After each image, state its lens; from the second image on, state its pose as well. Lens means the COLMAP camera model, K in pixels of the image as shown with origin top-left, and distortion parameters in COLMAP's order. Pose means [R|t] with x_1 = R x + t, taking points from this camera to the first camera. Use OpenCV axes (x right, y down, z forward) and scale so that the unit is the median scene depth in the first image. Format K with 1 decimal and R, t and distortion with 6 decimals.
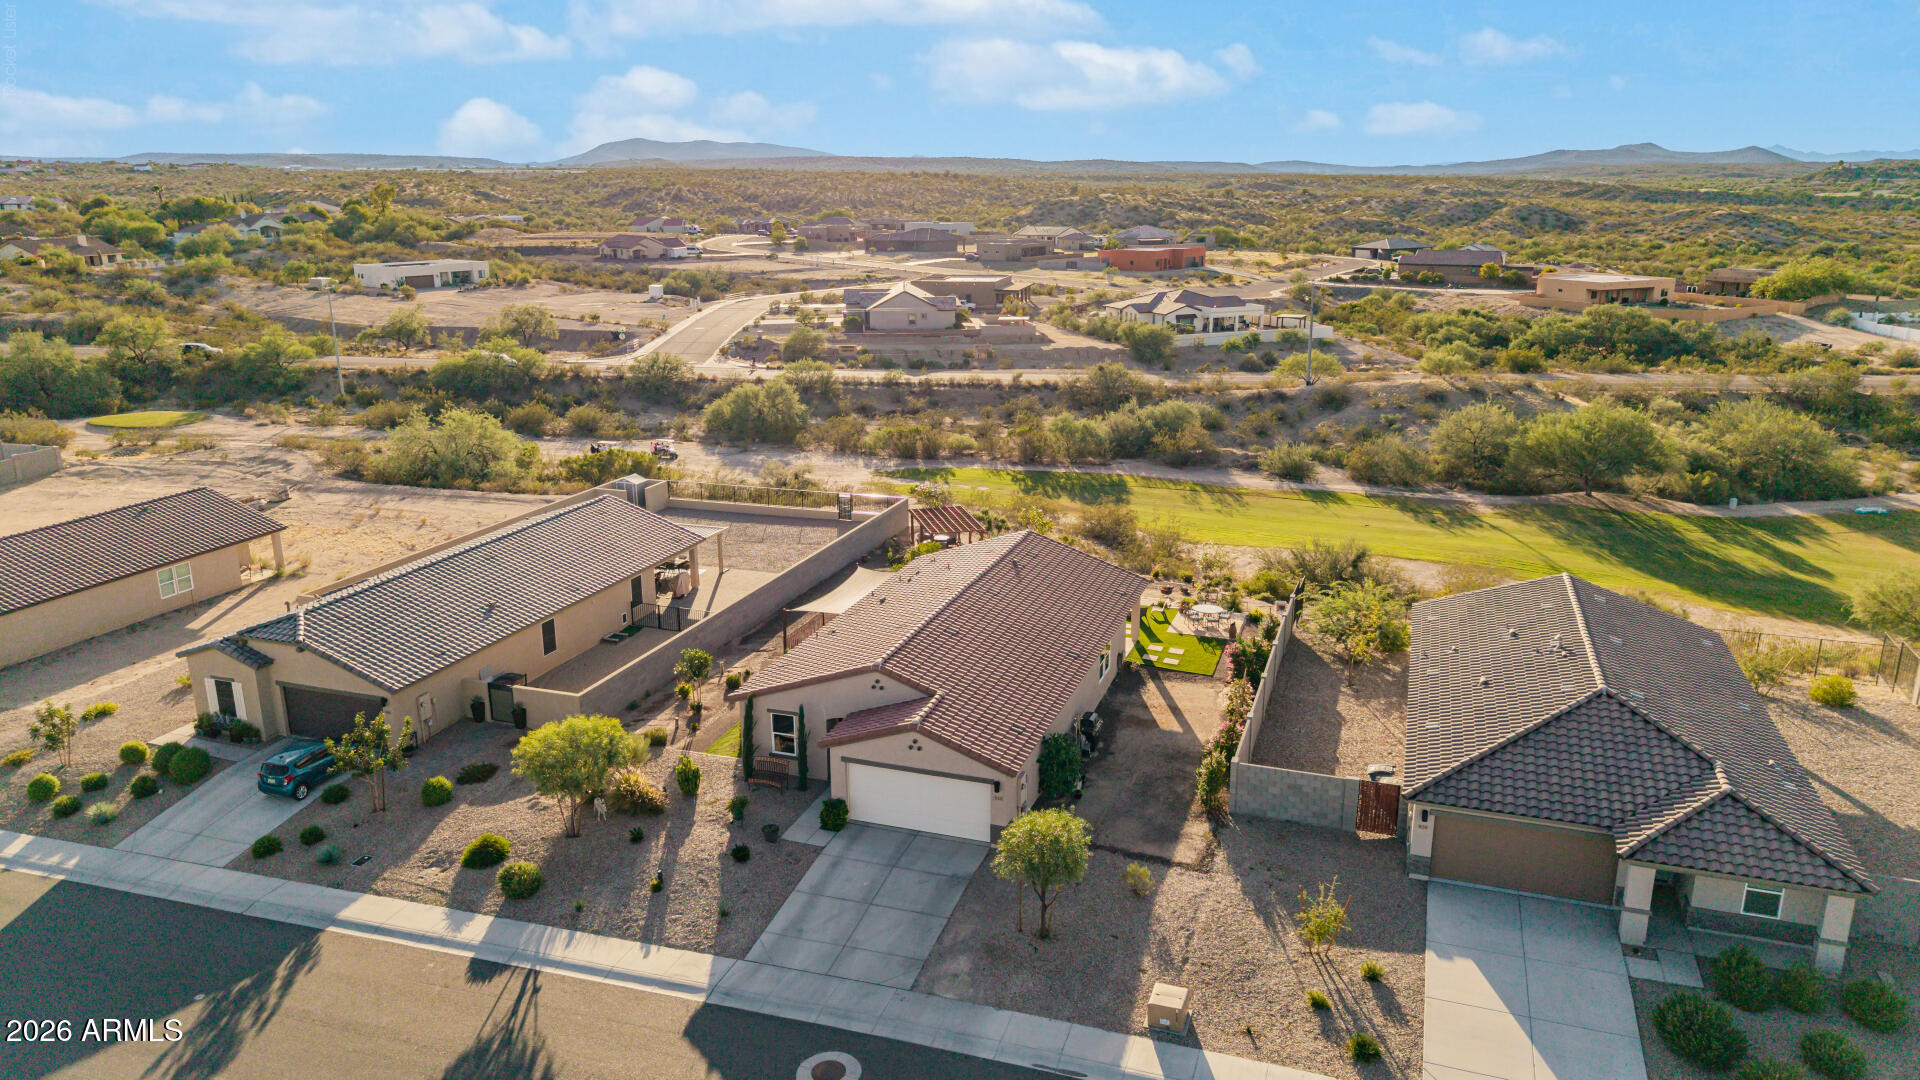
lens RADIAL K [[1283.6, 0, 955.0], [0, 1283.6, 530.5], [0, 0, 1]] dist [0.034584, -0.044154]
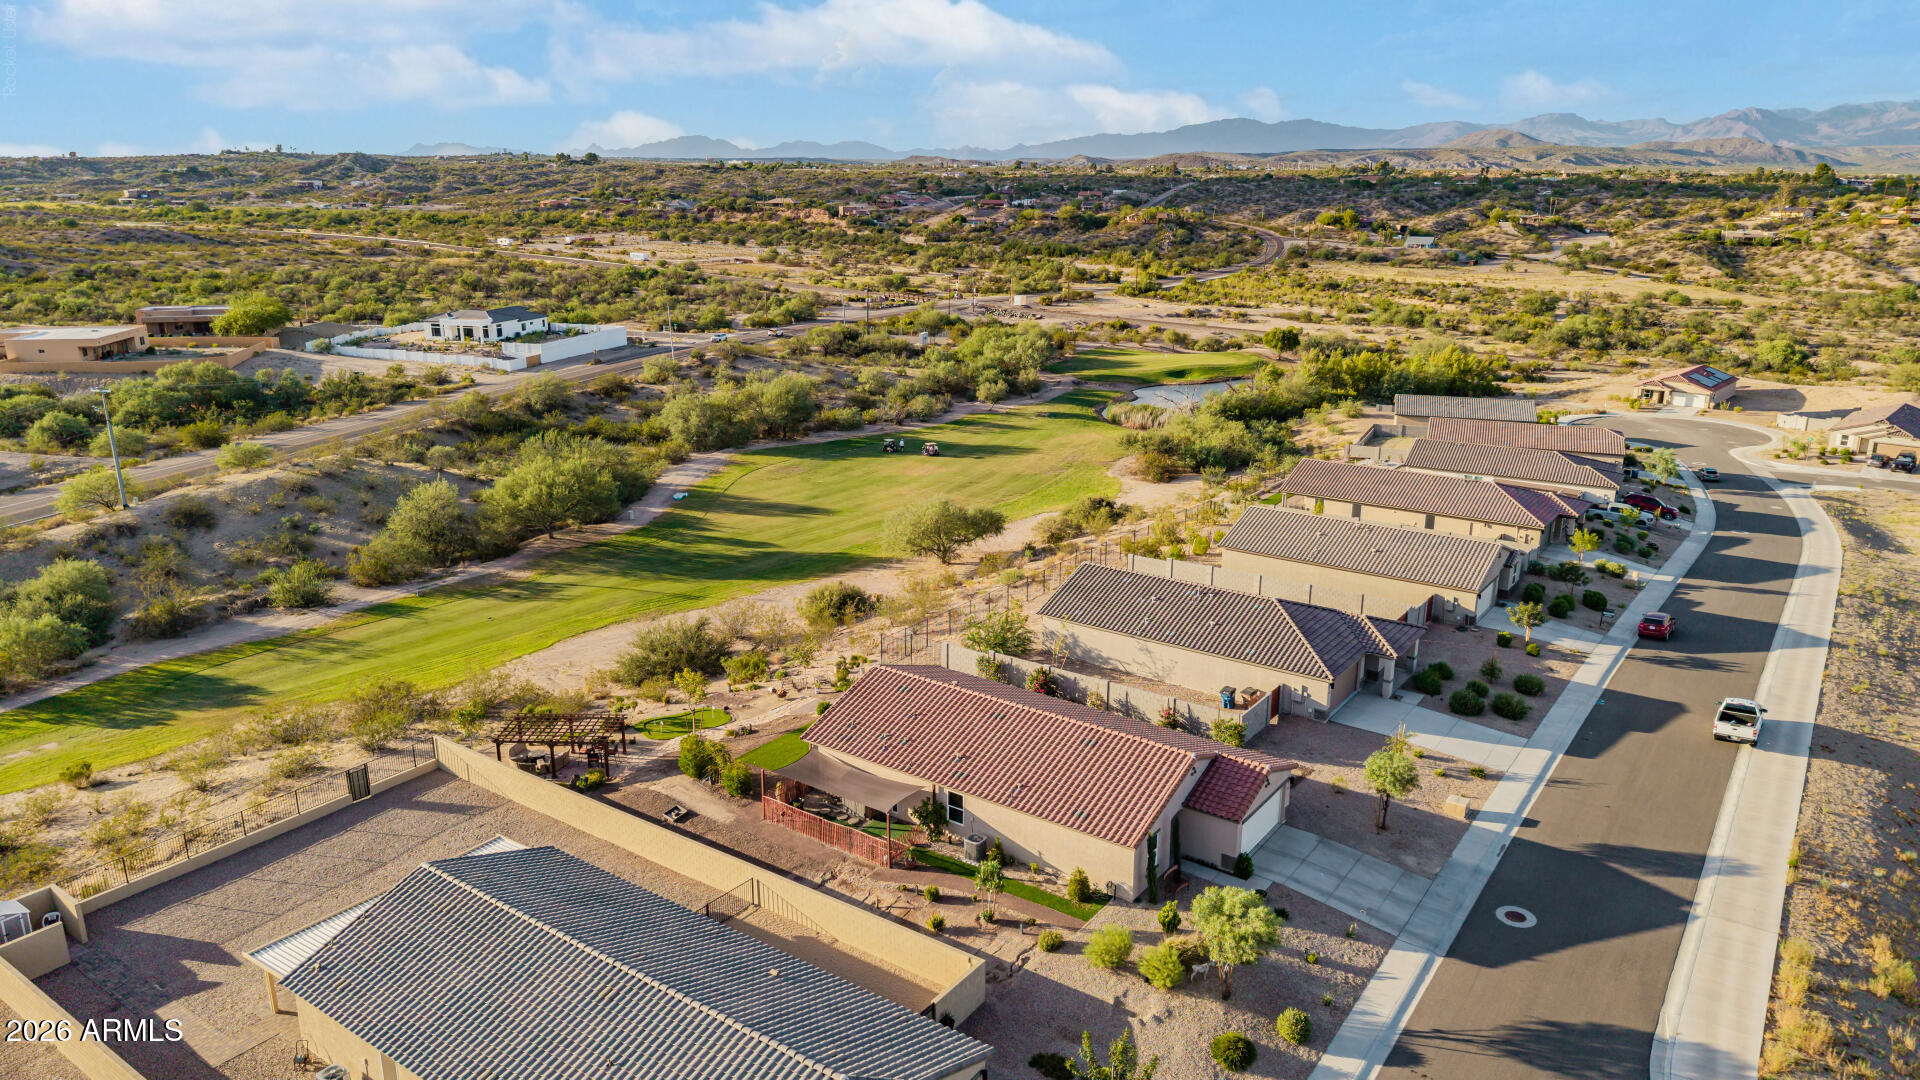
lens RADIAL K [[1283.6, 0, 960.8], [0, 1283.6, 557.3], [0, 0, 1]] dist [0.034584, -0.044154]
pose [[0.267997, -0.268843, 0.925149, -1.075636], [0.247296, 0.947298, 0.203642, -0.345926], [-0.931140, 0.174210, 0.320357, 0.646804]]
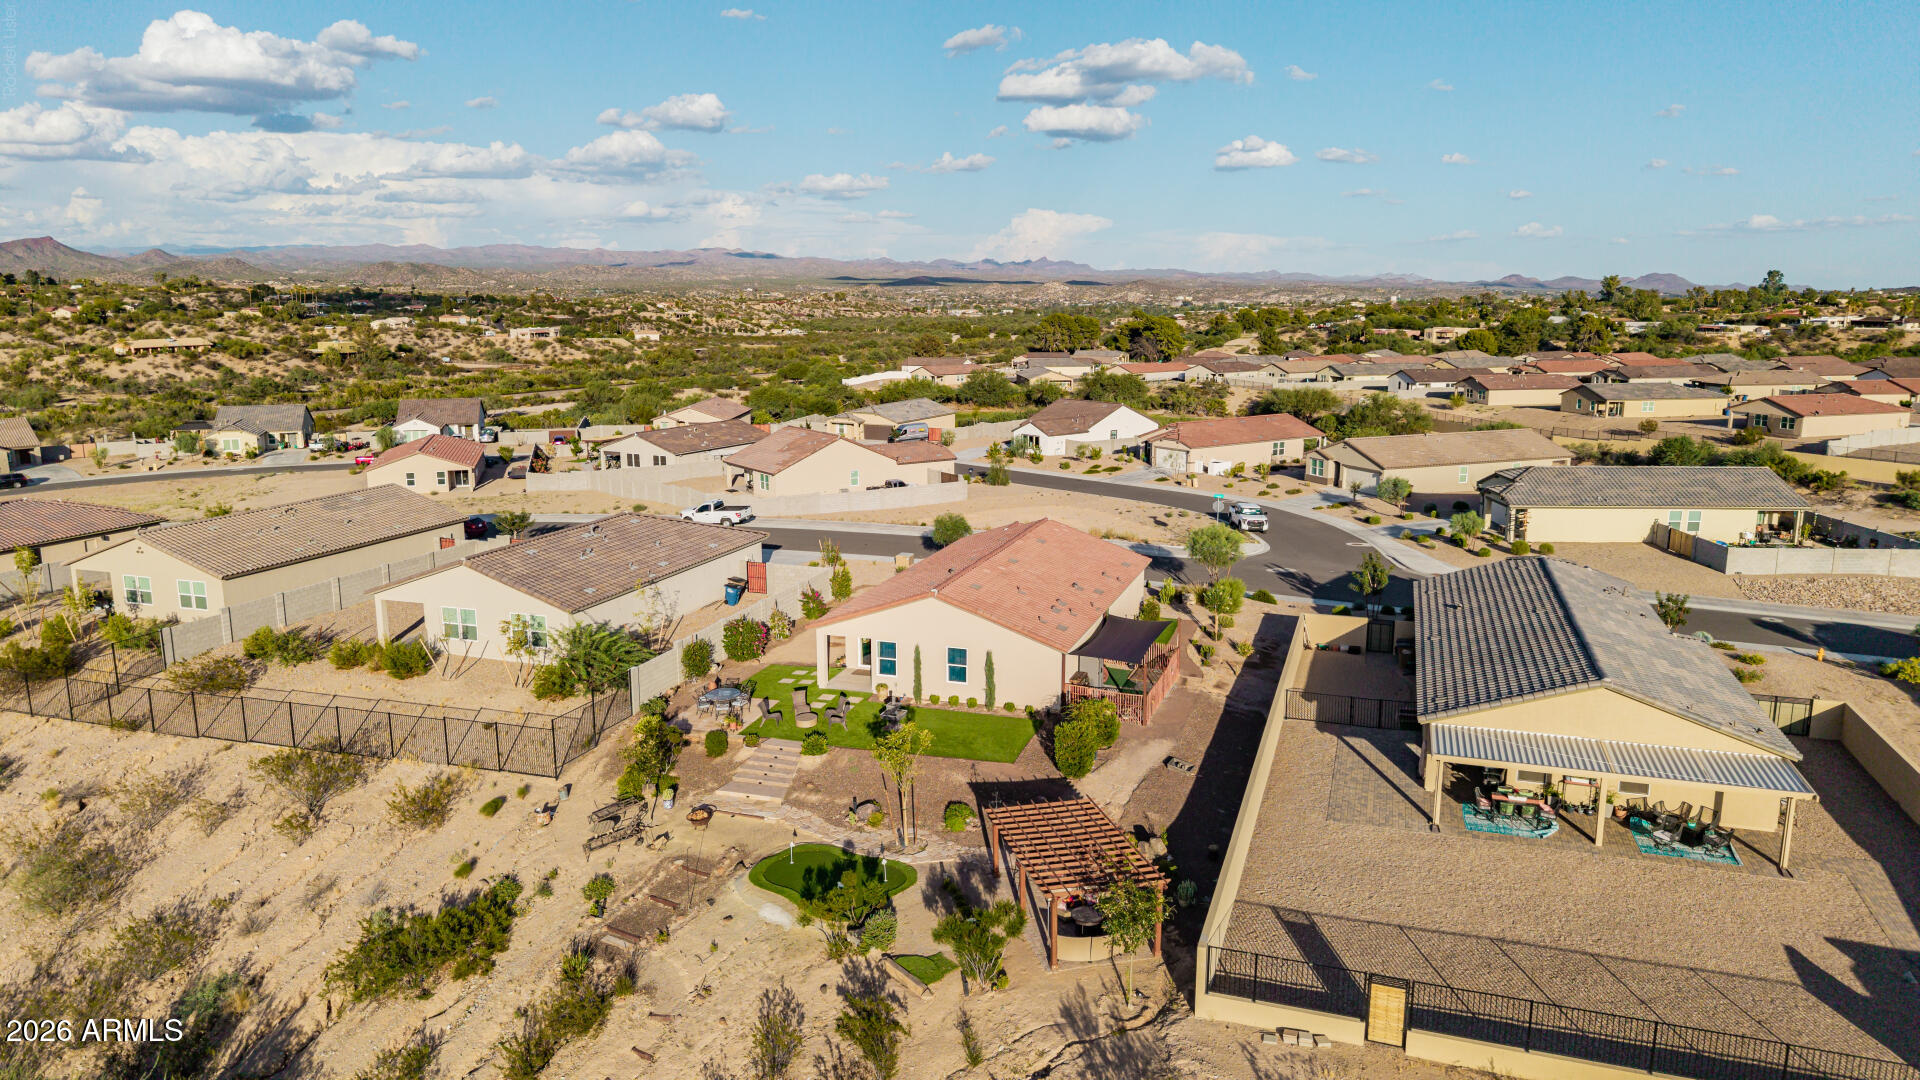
lens RADIAL K [[1283.6, 0, 967.7], [0, 1283.6, 522.1], [0, 0, 1]] dist [0.034584, -0.044154]
pose [[-0.999714, 0.013603, -0.019657, 0.058837], [0.003782, 0.901952, 0.431820, -0.491097], [0.023603, 0.431622, -0.901746, 2.058854]]
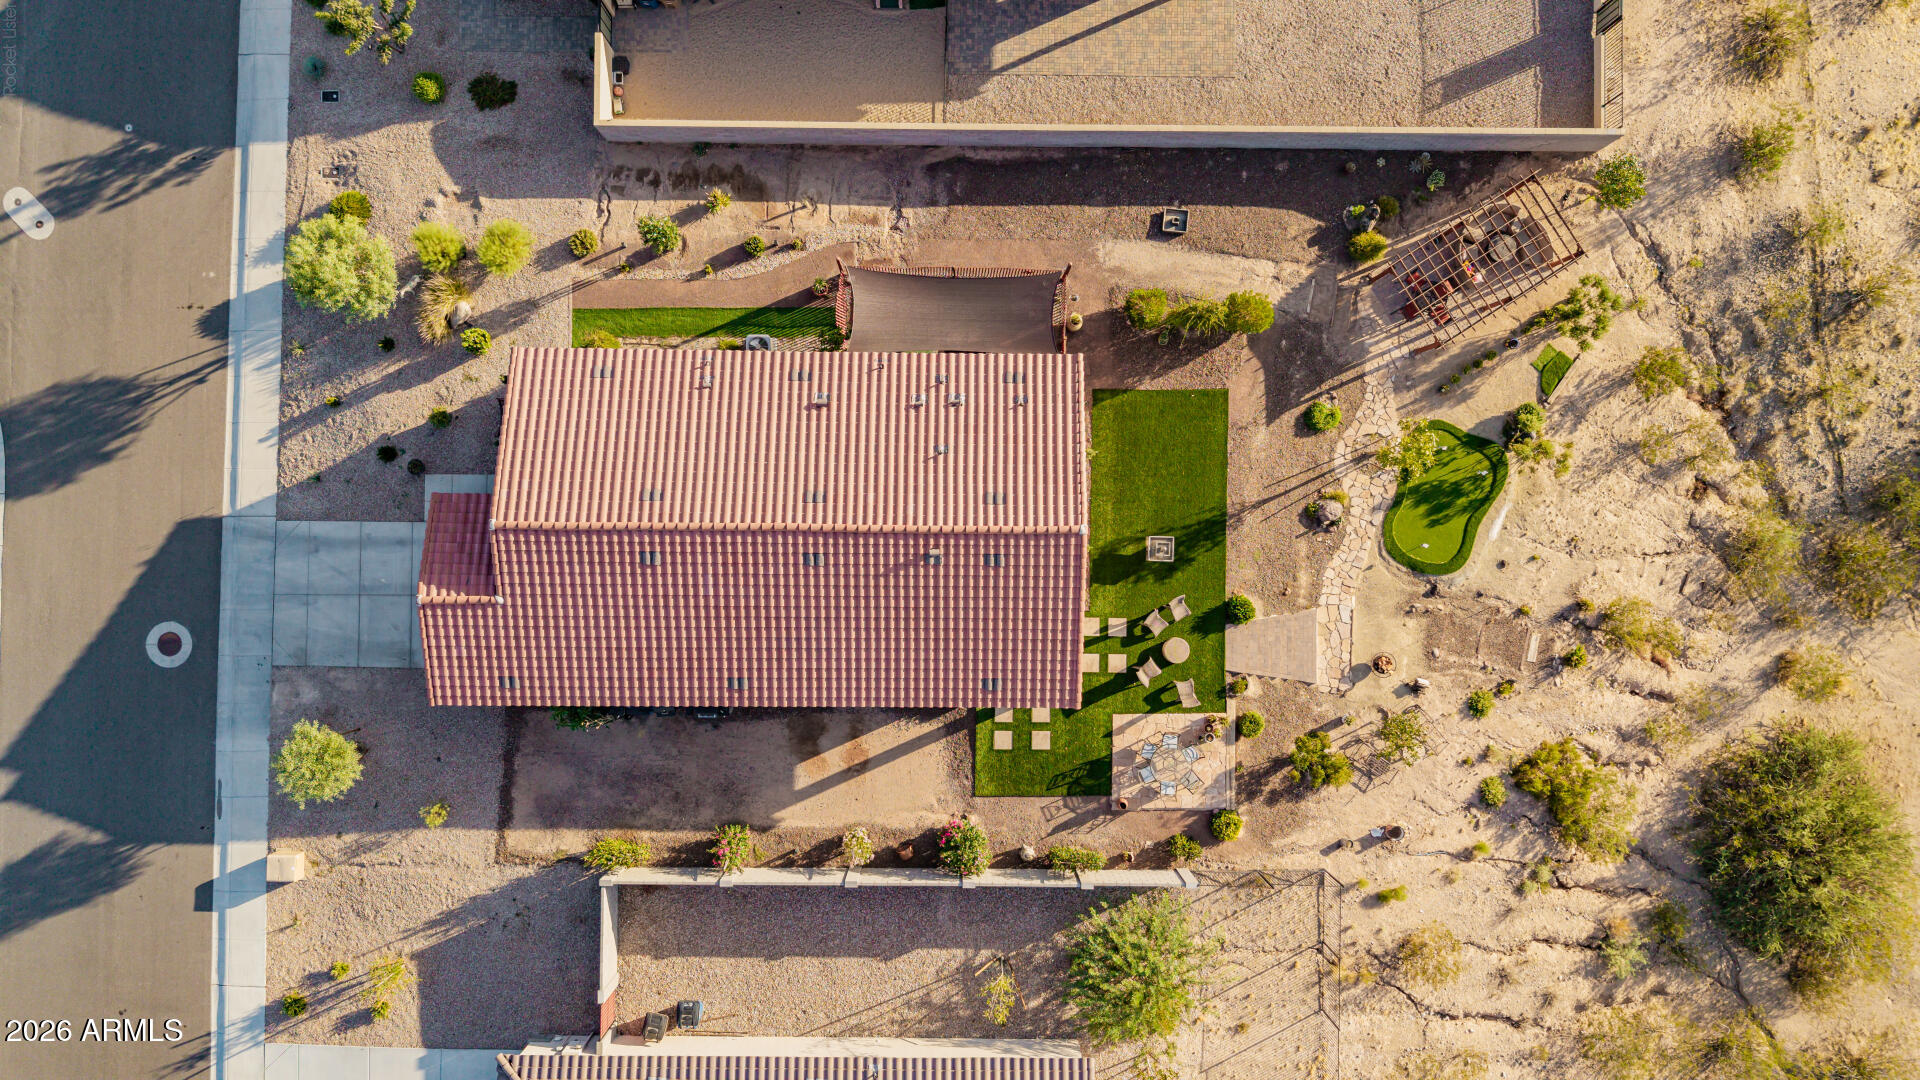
lens RADIAL K [[1283.6, 0, 955.6], [0, 1283.6, 536.1], [0, 0, 1]] dist [0.034584, -0.044154]
pose [[0.328676, 0.944439, -0.002804, 0.047597], [-0.257488, 0.092465, 0.961847, -0.721710], [0.908665, -0.315414, 0.273573, 0.879285]]
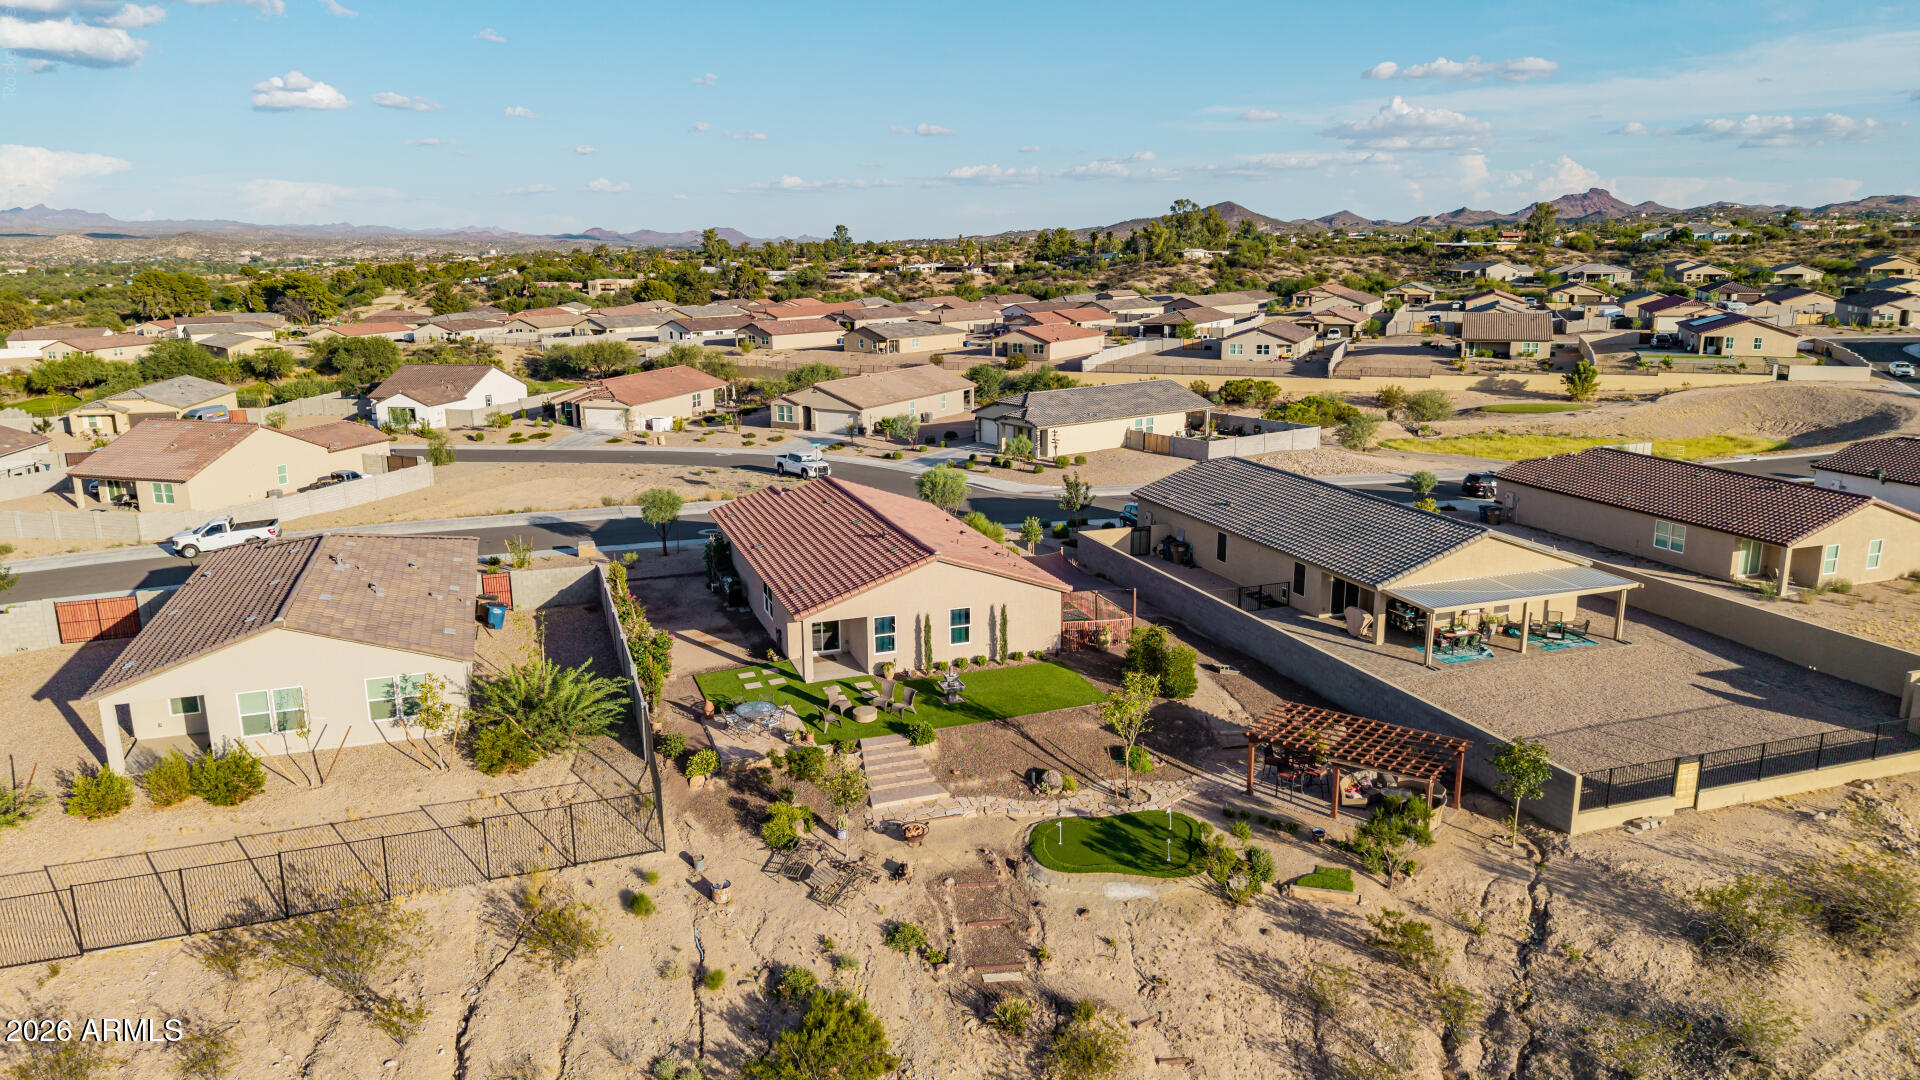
lens RADIAL K [[1283.6, 0, 965.0], [0, 1283.6, 510.5], [0, 0, 1]] dist [0.034584, -0.044154]
pose [[-0.772551, 0.145461, -0.618067, 0.646126], [-0.153894, 0.901486, 0.404523, -0.426031], [0.616021, 0.407632, -0.674058, 1.815697]]
